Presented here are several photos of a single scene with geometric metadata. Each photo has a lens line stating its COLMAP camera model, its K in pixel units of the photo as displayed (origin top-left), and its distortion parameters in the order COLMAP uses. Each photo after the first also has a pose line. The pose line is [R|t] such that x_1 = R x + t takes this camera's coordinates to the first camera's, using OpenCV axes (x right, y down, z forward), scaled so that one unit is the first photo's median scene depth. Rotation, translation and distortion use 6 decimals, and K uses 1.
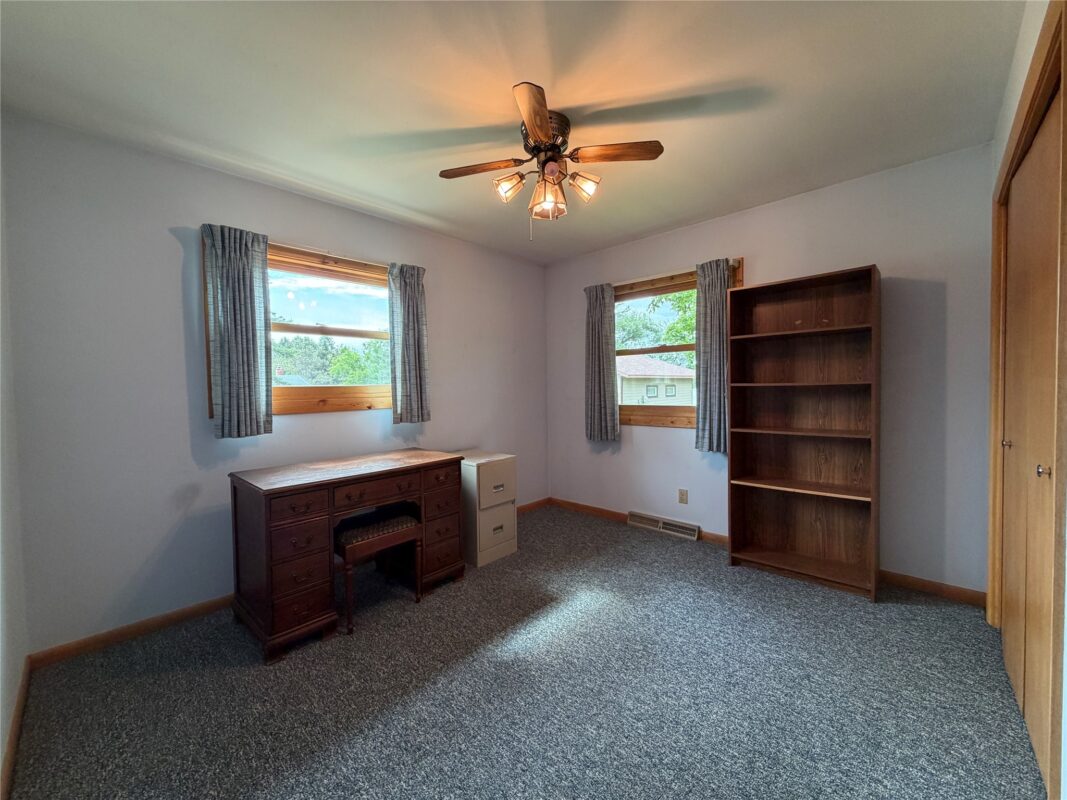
lens RADIAL K [[424.0, 0, 531.9], [0, 424.0, 401.5], [0, 0, 1]] dist [0.000281, -0.000150]
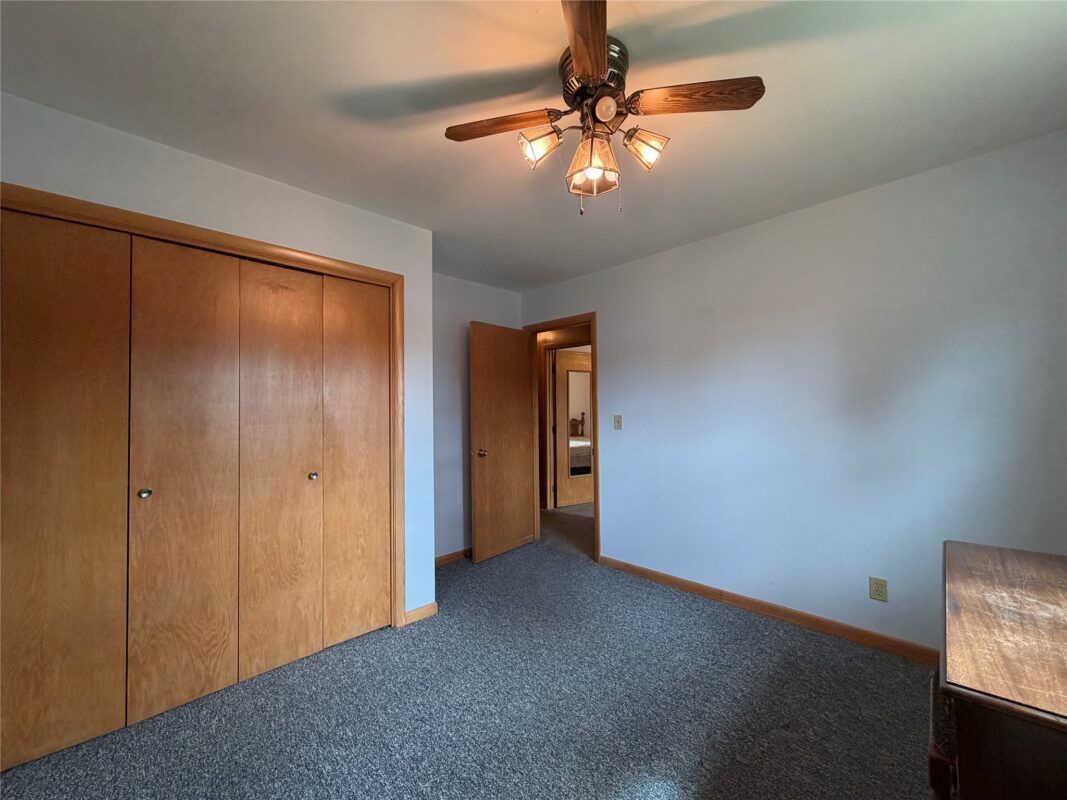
lens RADIAL K [[424.0, 0, 531.9], [0, 424.0, 401.5], [0, 0, 1]] dist [0.000281, -0.000150]
pose [[-0.998830, 0.029926, 0.037992, 0.092222], [0.030528, 0.999416, 0.015348, -0.066351], [-0.037510, 0.016490, -0.999160, 1.245878]]
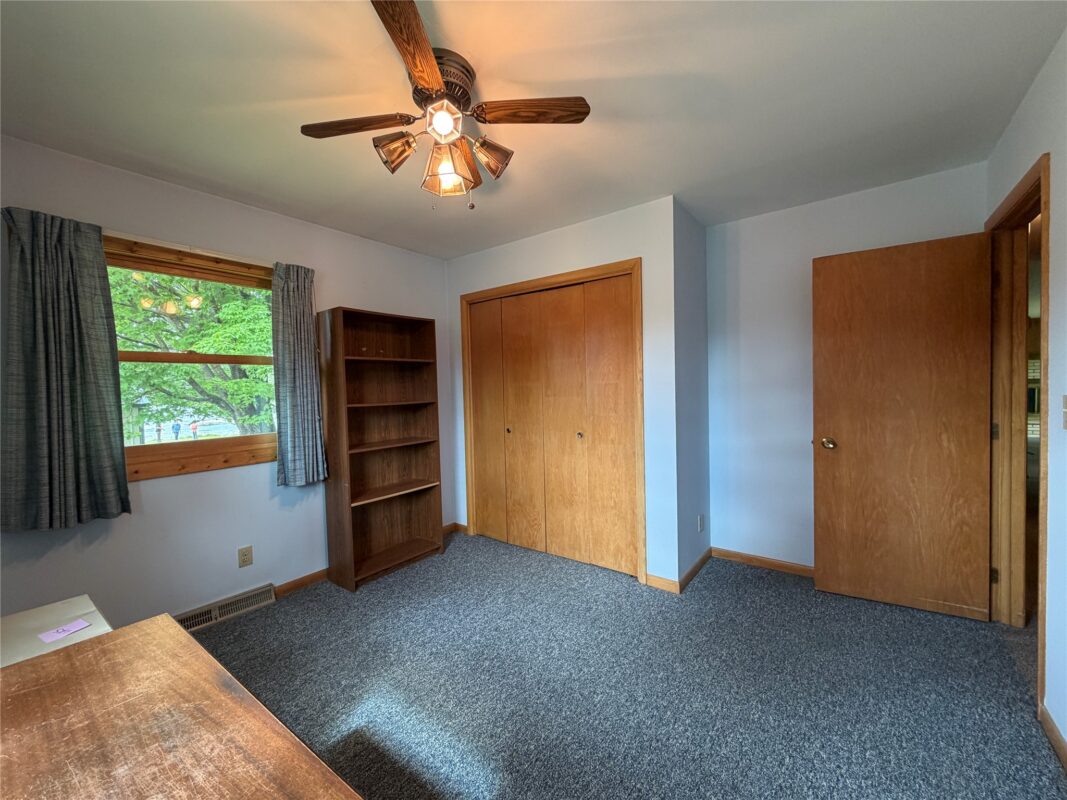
lens RADIAL K [[424.0, 0, 531.9], [0, 424.0, 401.5], [0, 0, 1]] dist [0.000281, -0.000150]
pose [[-0.107527, -0.010688, 0.994145, -0.545572], [0.062366, 0.997900, 0.017474, -0.040206], [-0.992244, 0.063880, -0.106635, 0.688646]]
